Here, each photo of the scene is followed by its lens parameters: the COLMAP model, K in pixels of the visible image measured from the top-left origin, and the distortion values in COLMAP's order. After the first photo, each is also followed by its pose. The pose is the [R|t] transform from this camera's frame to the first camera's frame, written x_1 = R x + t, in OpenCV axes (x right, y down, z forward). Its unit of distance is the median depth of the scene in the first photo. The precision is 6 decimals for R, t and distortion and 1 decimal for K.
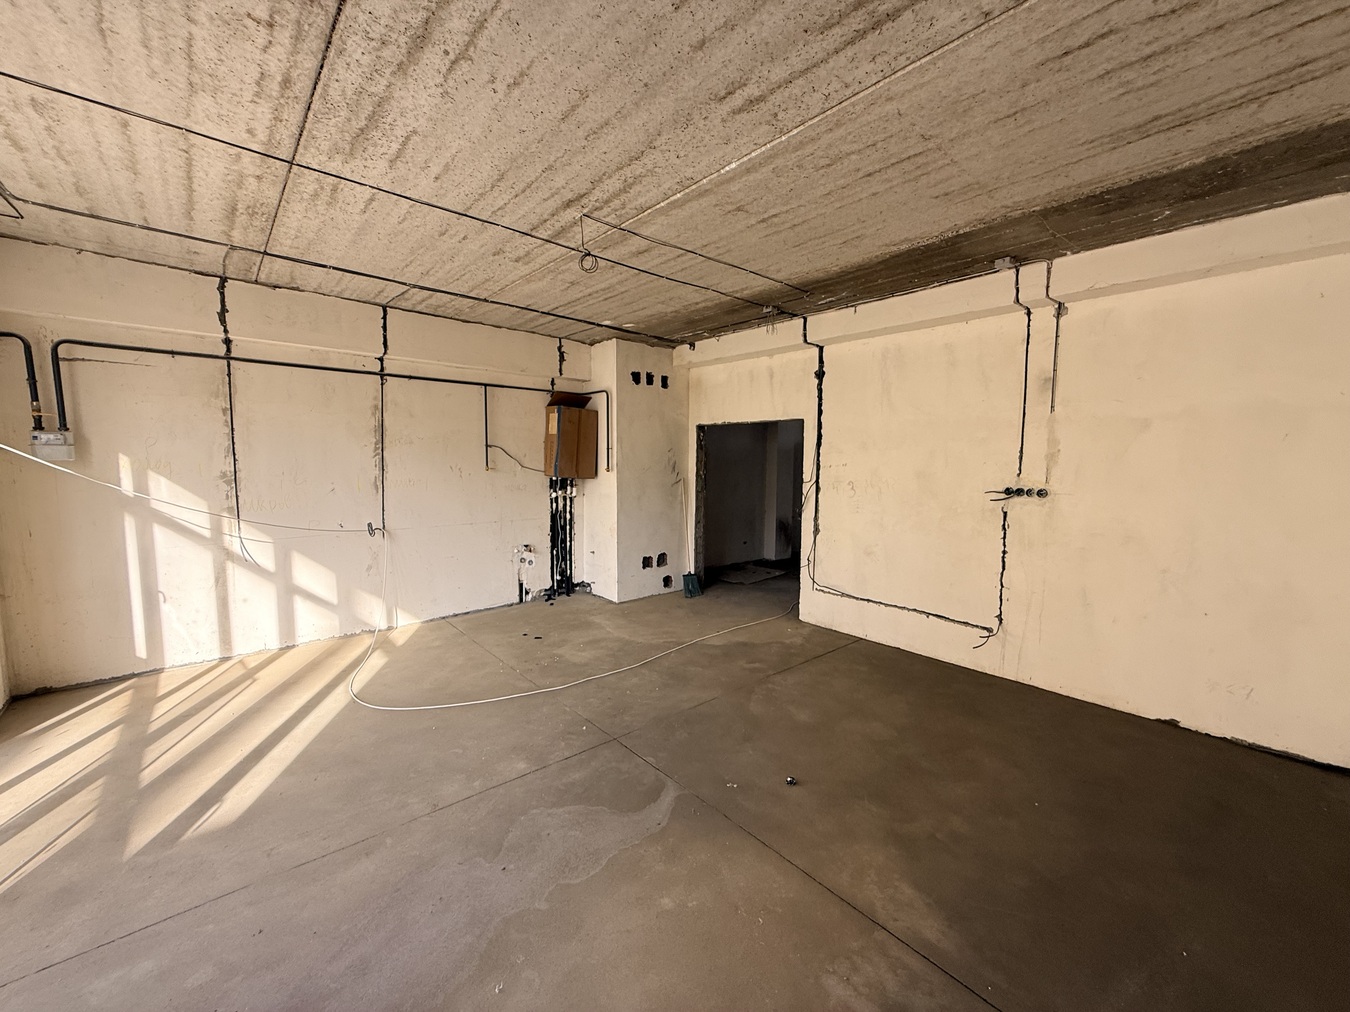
lens RADIAL K [[537.9, 0, 673.3], [0, 537.9, 507.4], [0, 0, 1]] dist [-0.000626, 0.000125]
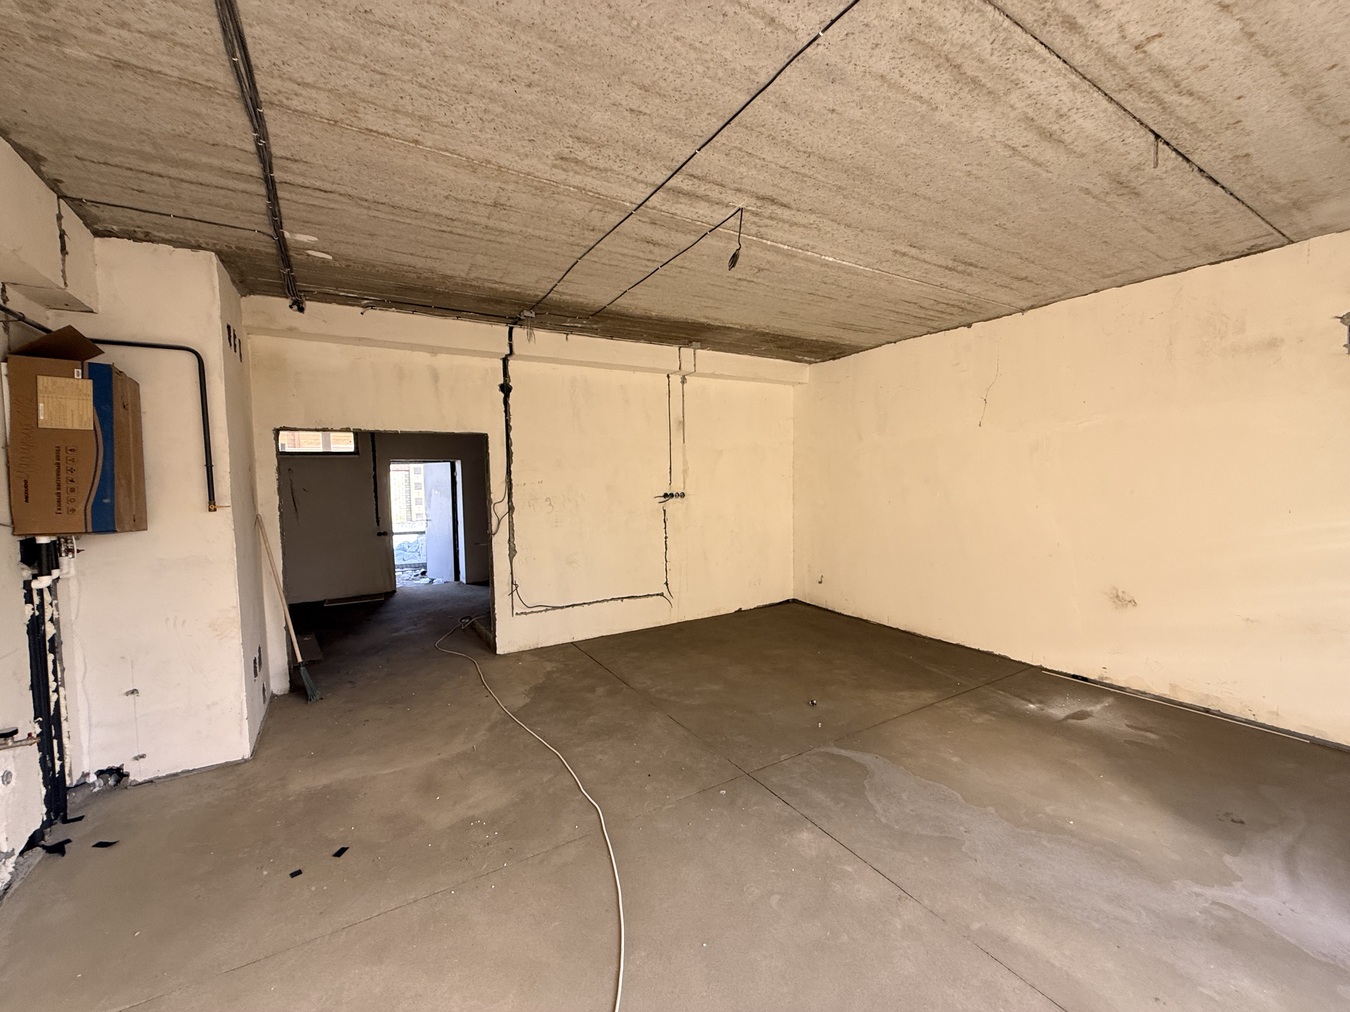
lens RADIAL K [[538.7, 0, 670.7], [0, 538.7, 507.8], [0, 0, 1]] dist [-0.000806, 0.000008]
pose [[0.173133, -0.074358, 0.982087, -0.750485], [0.106893, 0.992674, 0.056315, -0.072073], [-0.979081, 0.095228, 0.179813, 0.674493]]
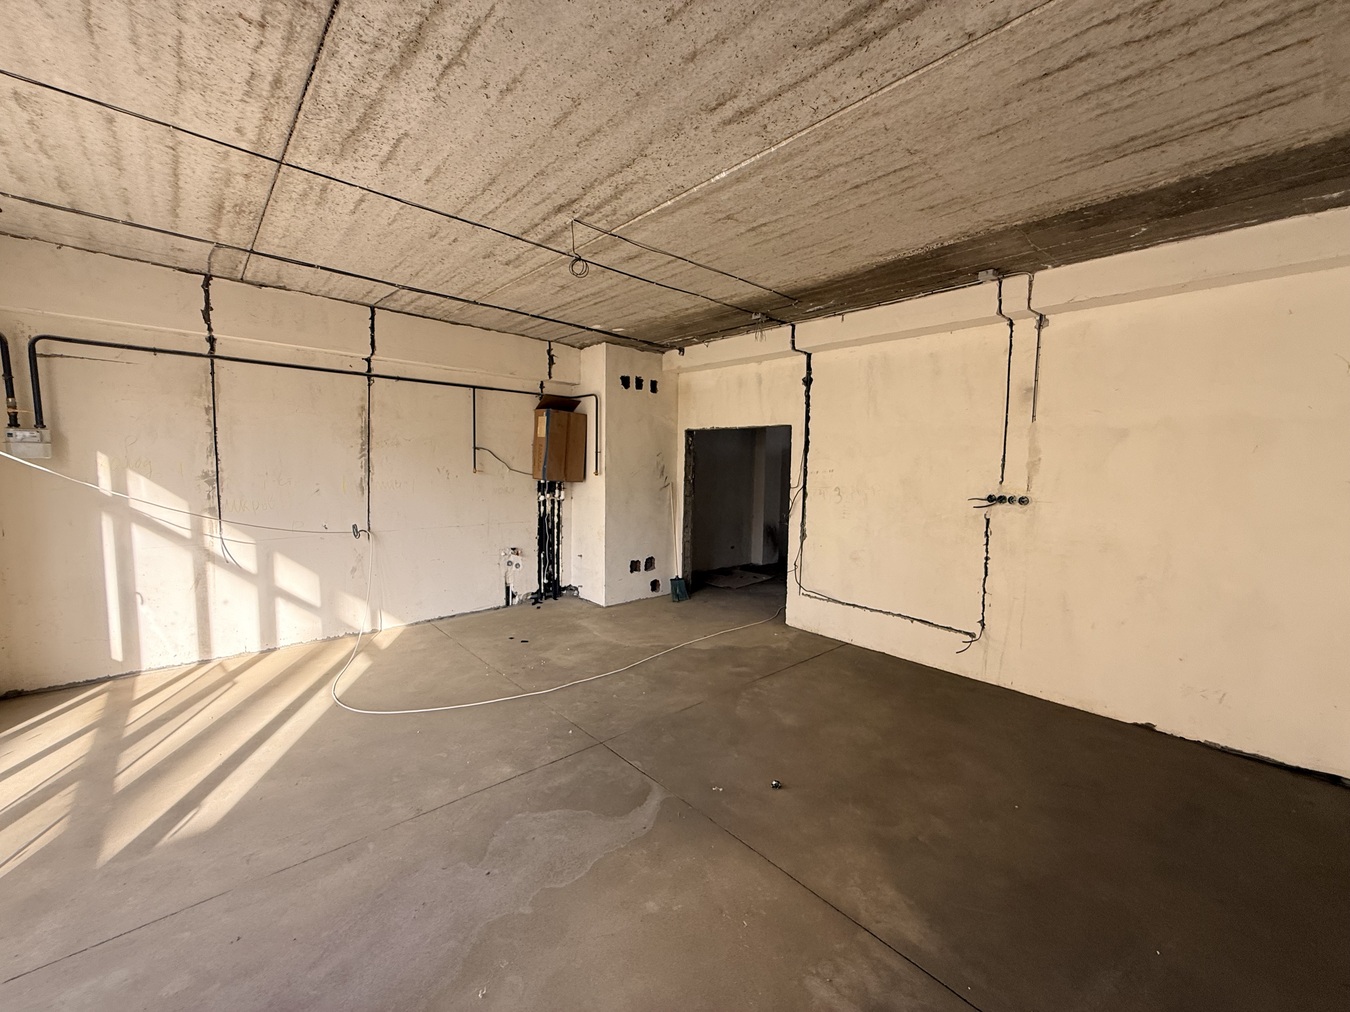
lens RADIAL K [[537.9, 0, 673.3], [0, 537.9, 507.4], [0, 0, 1]] dist [-0.000626, 0.000125]
pose [[0.999725, 0.008625, 0.021812, 0.000223], [-0.008457, 0.999934, -0.007776, -0.000171], [-0.021878, 0.007589, 0.999732, -0.003500]]
